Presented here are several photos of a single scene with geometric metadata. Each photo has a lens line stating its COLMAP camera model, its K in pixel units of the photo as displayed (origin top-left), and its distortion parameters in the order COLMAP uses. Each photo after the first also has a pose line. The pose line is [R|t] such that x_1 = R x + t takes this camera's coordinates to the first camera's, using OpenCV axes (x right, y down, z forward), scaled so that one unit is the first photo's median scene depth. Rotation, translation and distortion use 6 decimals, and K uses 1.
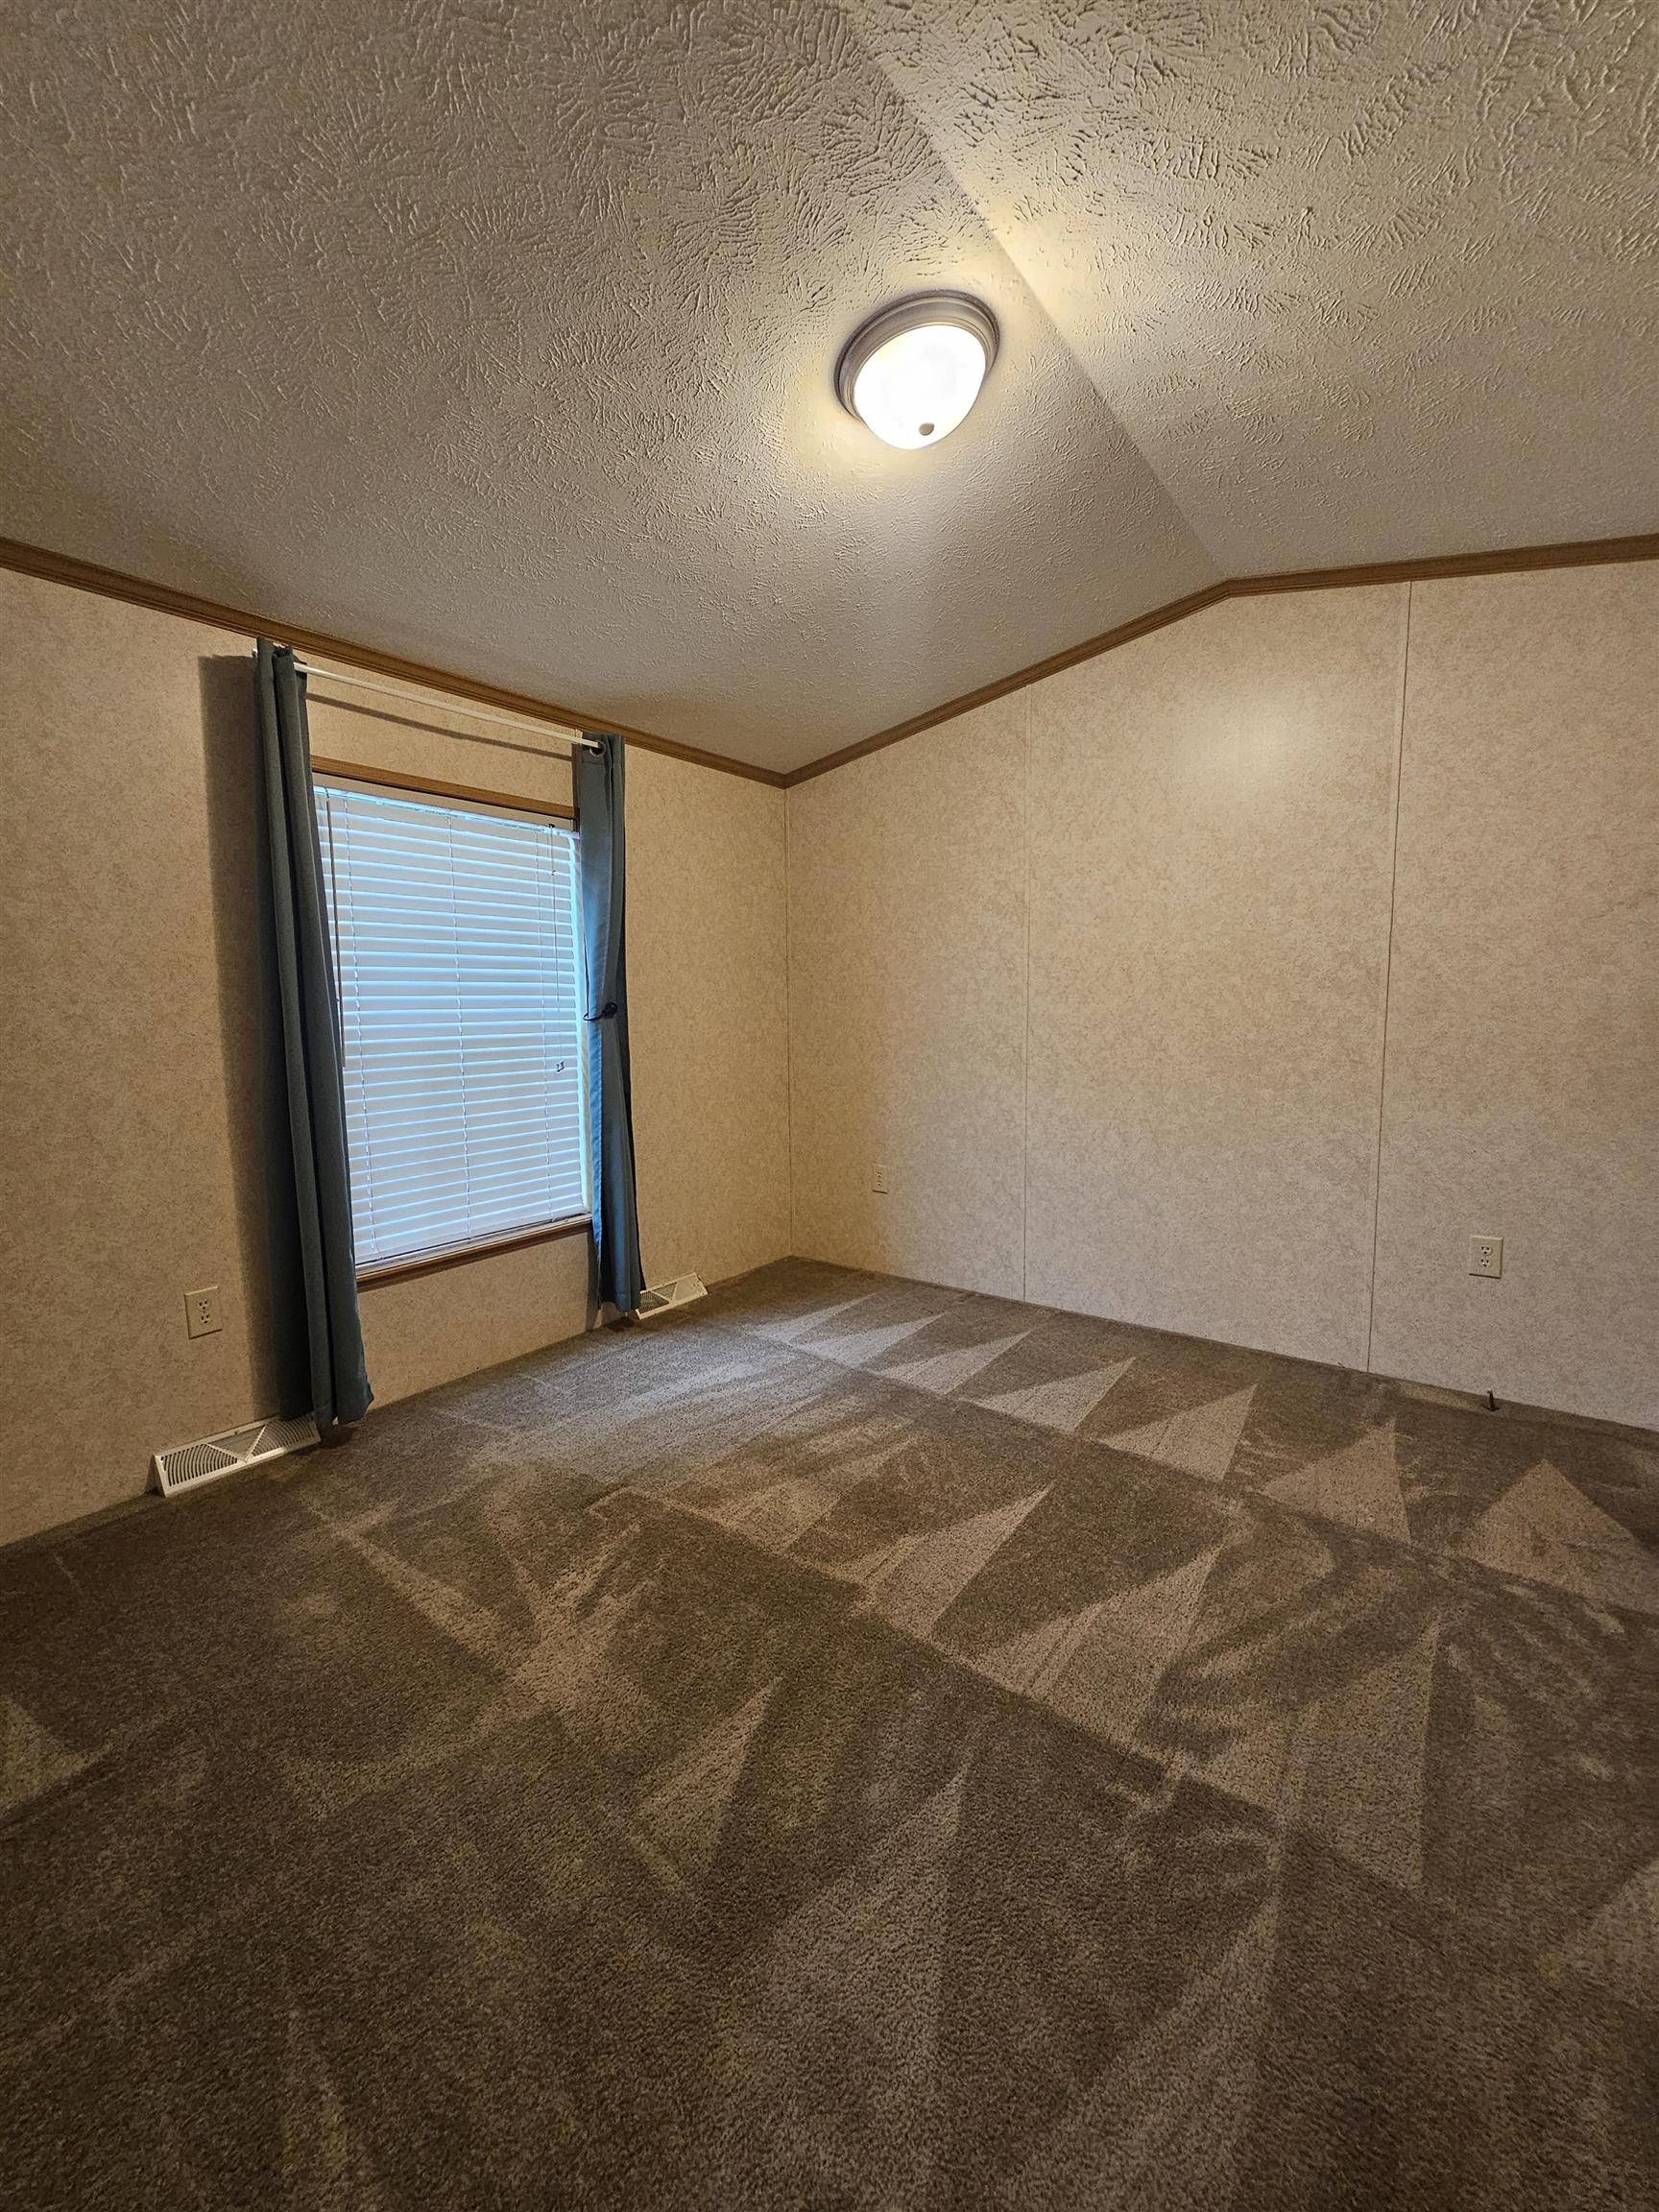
lens RADIAL K [[889.9, 0, 823.5], [0, 889.9, 1108.3], [0, 0, 1]] dist [-0.002293, -0.000205]
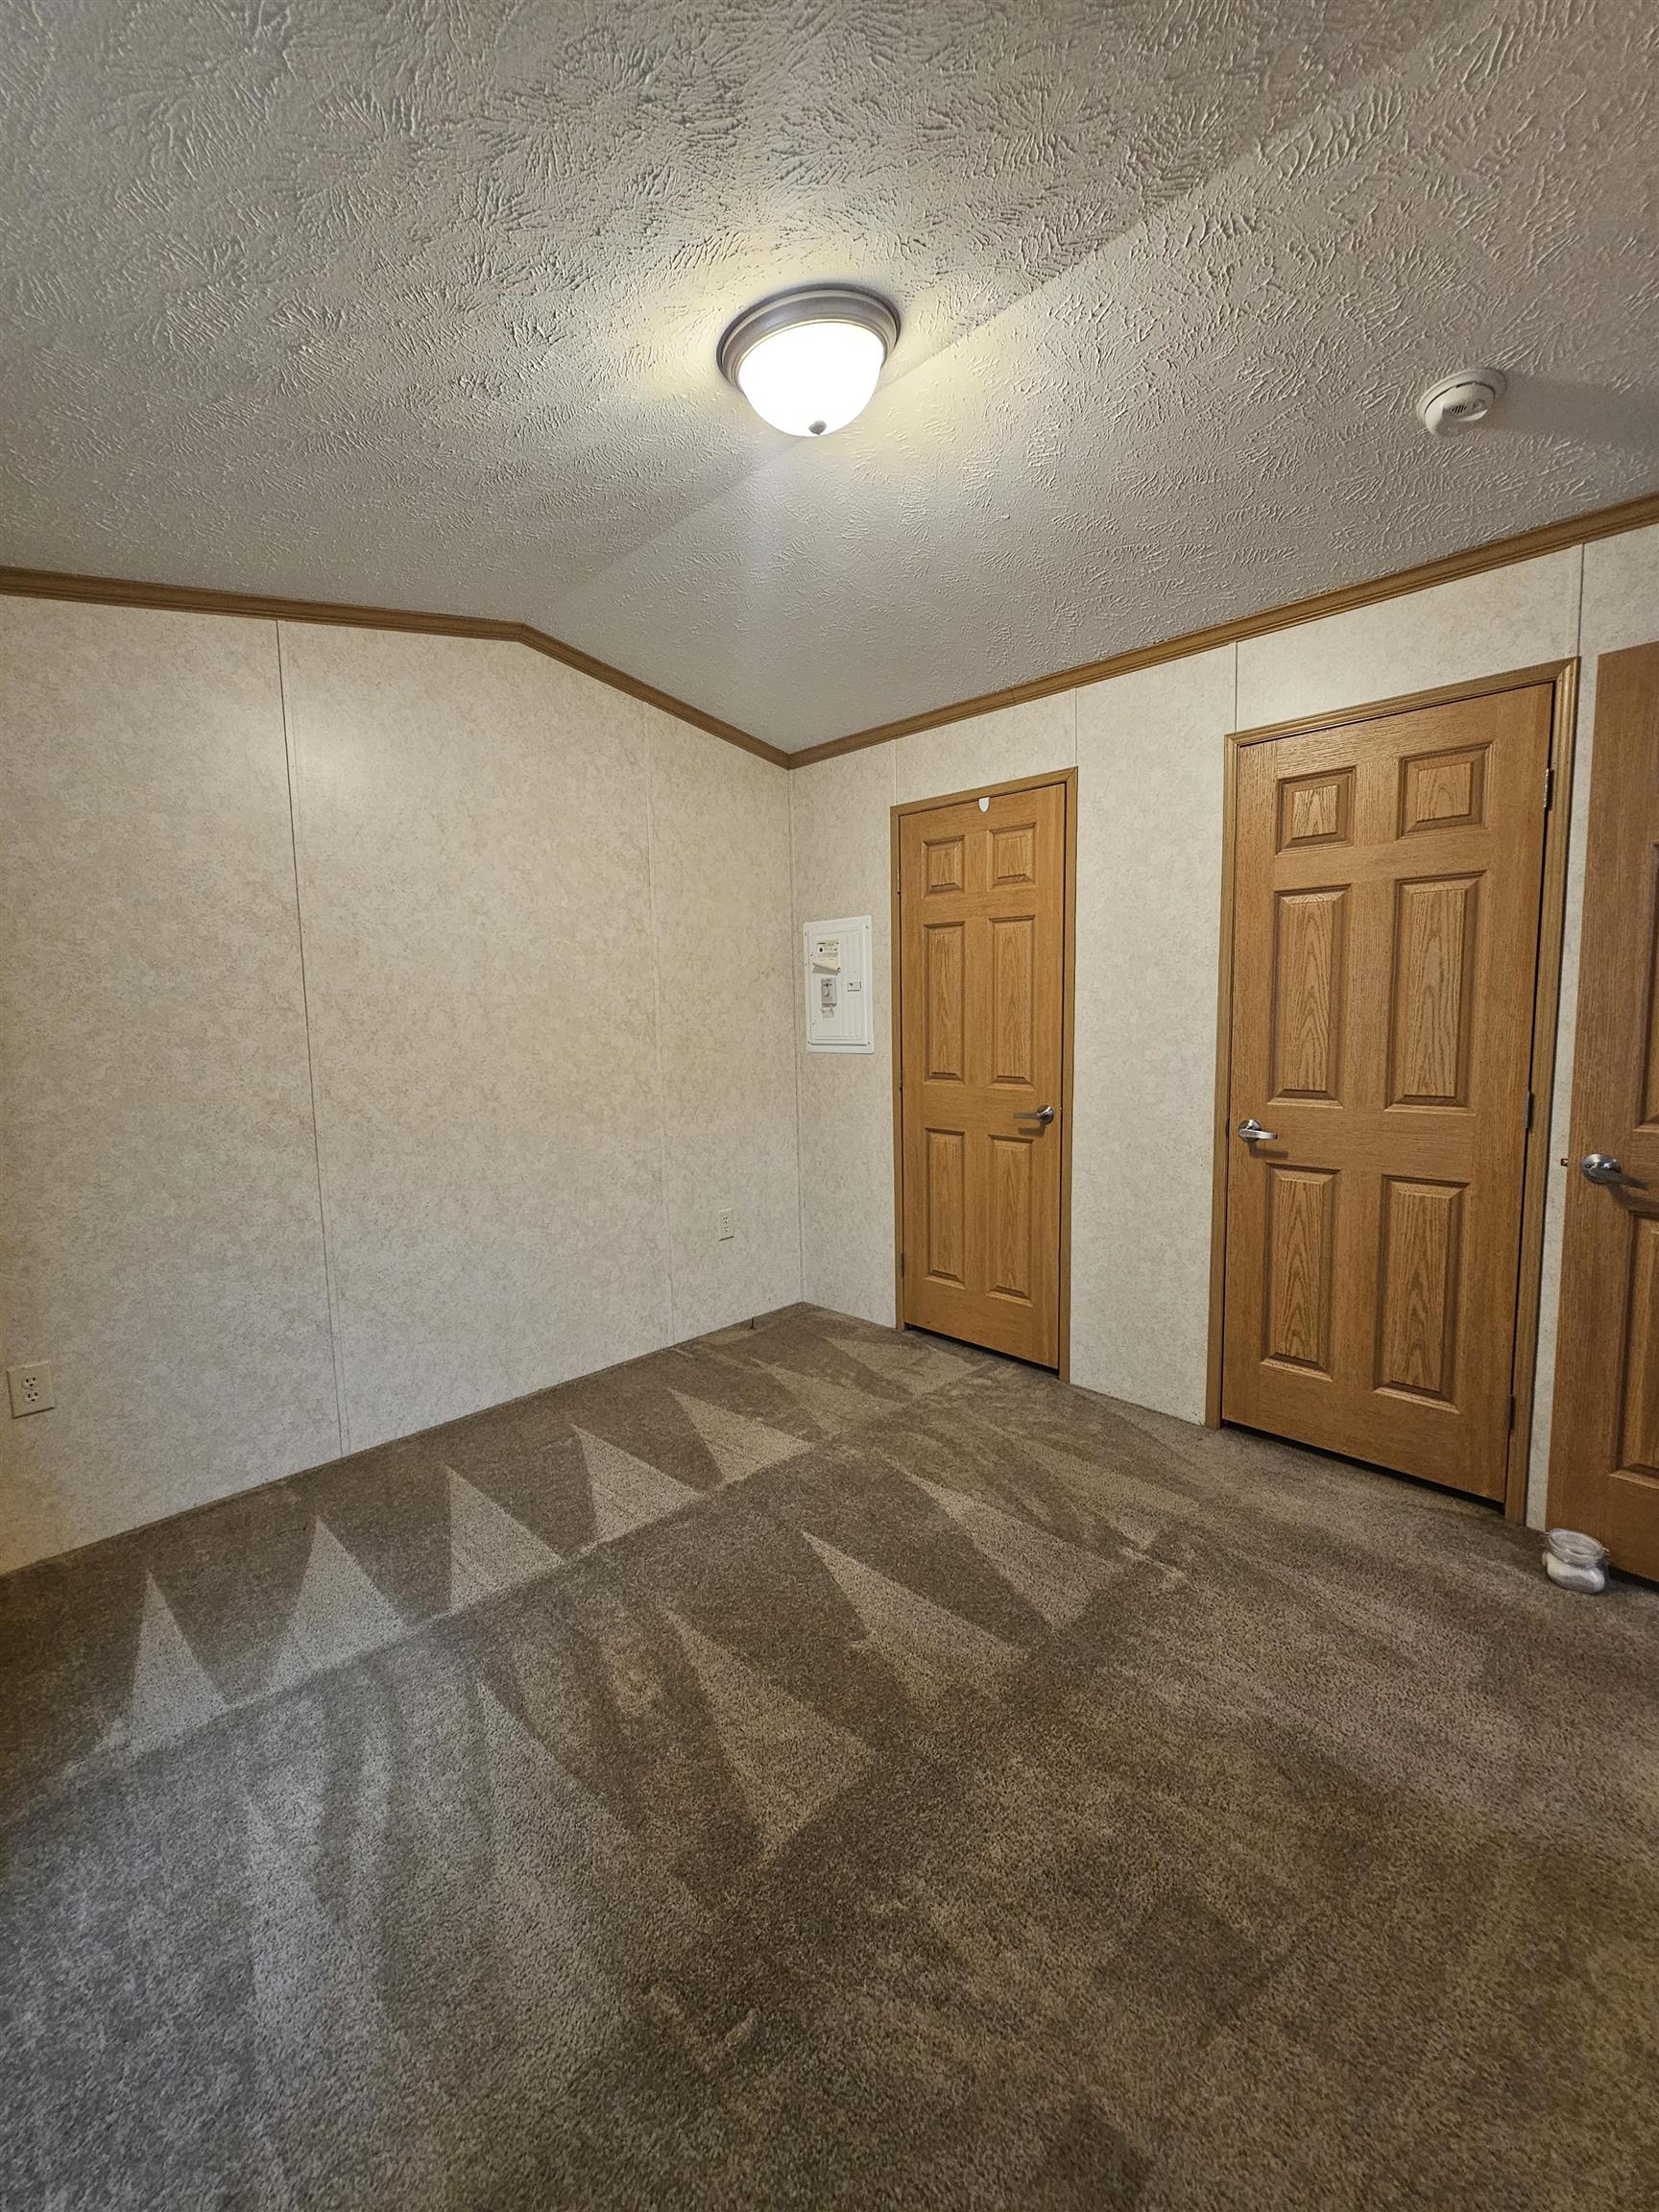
lens RADIAL K [[878.2, 0, 829.5], [0, 878.2, 1106.0], [0, 0, 1]] dist [-0.000323, 0.000747]
pose [[0.147836, -0.098472, 0.984097, -0.536340], [0.137748, 0.987383, 0.078108, -0.095038], [-0.979372, 0.124010, 0.159535, 0.598360]]
